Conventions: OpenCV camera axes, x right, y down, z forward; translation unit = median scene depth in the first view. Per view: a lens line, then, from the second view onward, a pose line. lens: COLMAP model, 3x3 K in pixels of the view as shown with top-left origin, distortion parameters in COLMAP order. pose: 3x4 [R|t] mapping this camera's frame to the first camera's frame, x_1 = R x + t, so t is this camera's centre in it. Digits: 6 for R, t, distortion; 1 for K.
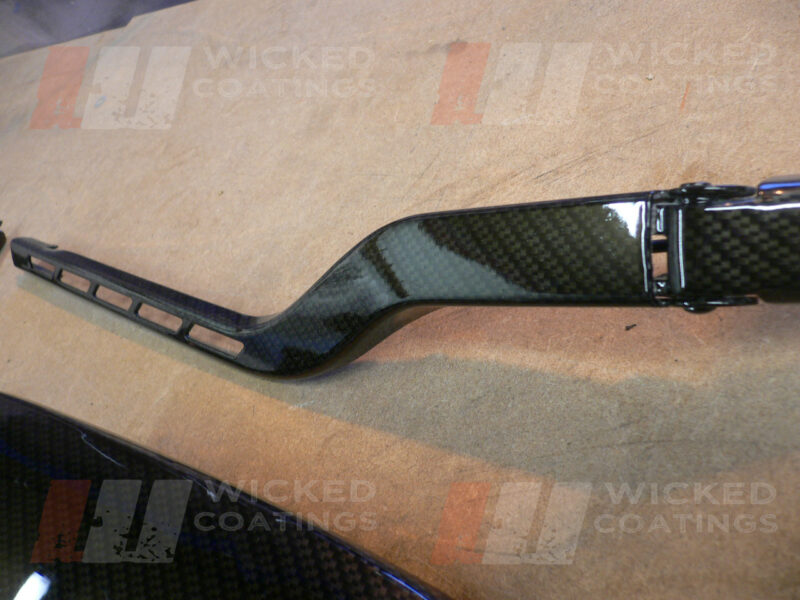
lens RADIAL K [[821.0, 0, 400.1], [0, 821.0, 300.1], [0, 0, 1]] dist [-0.014684, 0.000000]
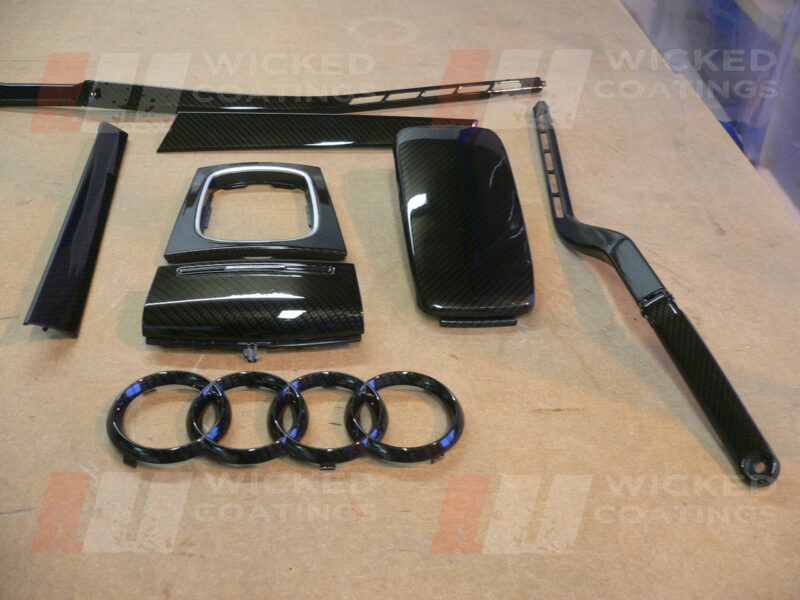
lens RADIAL K [[821.0, 0, 399.9], [0, 821.0, 299.8], [0, 0, 1]] dist [-0.014684, 0.000000]
pose [[0.454553, 0.871821, -0.182507, 0.283310], [-0.850147, 0.485779, 0.203147, 0.092712], [0.265766, 0.062816, 0.961989, -1.657678]]
